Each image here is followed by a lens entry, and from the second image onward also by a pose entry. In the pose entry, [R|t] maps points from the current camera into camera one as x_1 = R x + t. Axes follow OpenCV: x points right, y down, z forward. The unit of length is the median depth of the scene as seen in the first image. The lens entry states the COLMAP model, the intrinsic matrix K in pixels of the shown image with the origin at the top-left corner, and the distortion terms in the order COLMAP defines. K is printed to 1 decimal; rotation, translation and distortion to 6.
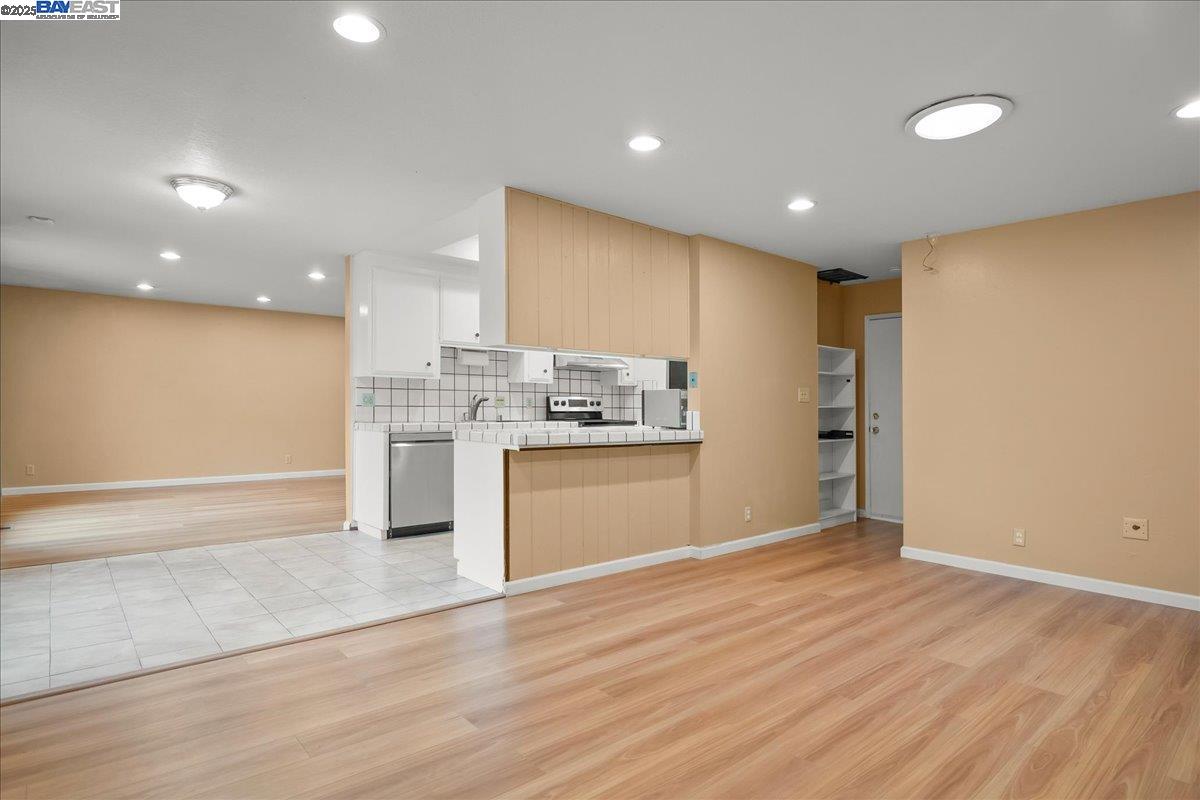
lens RADIAL K [[619.7, 0, 598.9], [0, 619.7, 402.7], [0, 0, 1]] dist [-0.001521, -0.001187]
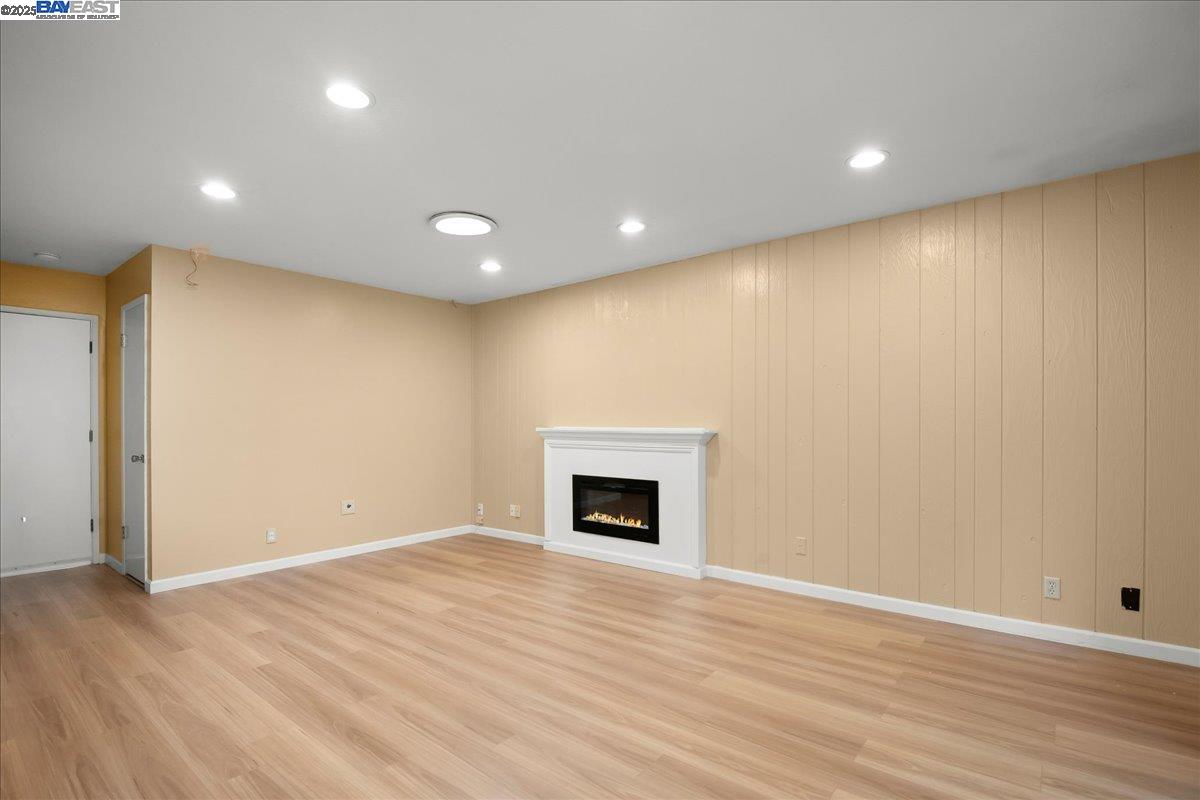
lens RADIAL K [[574.7, 0, 600.2], [0, 574.7, 412.7], [0, 0, 1]] dist [-0.025069, -0.001313]
pose [[-0.188804, 0.008686, 0.981976, -0.686293], [-0.001161, 0.999958, -0.009068, -0.008635], [-0.982014, -0.002853, -0.188786, 0.822485]]
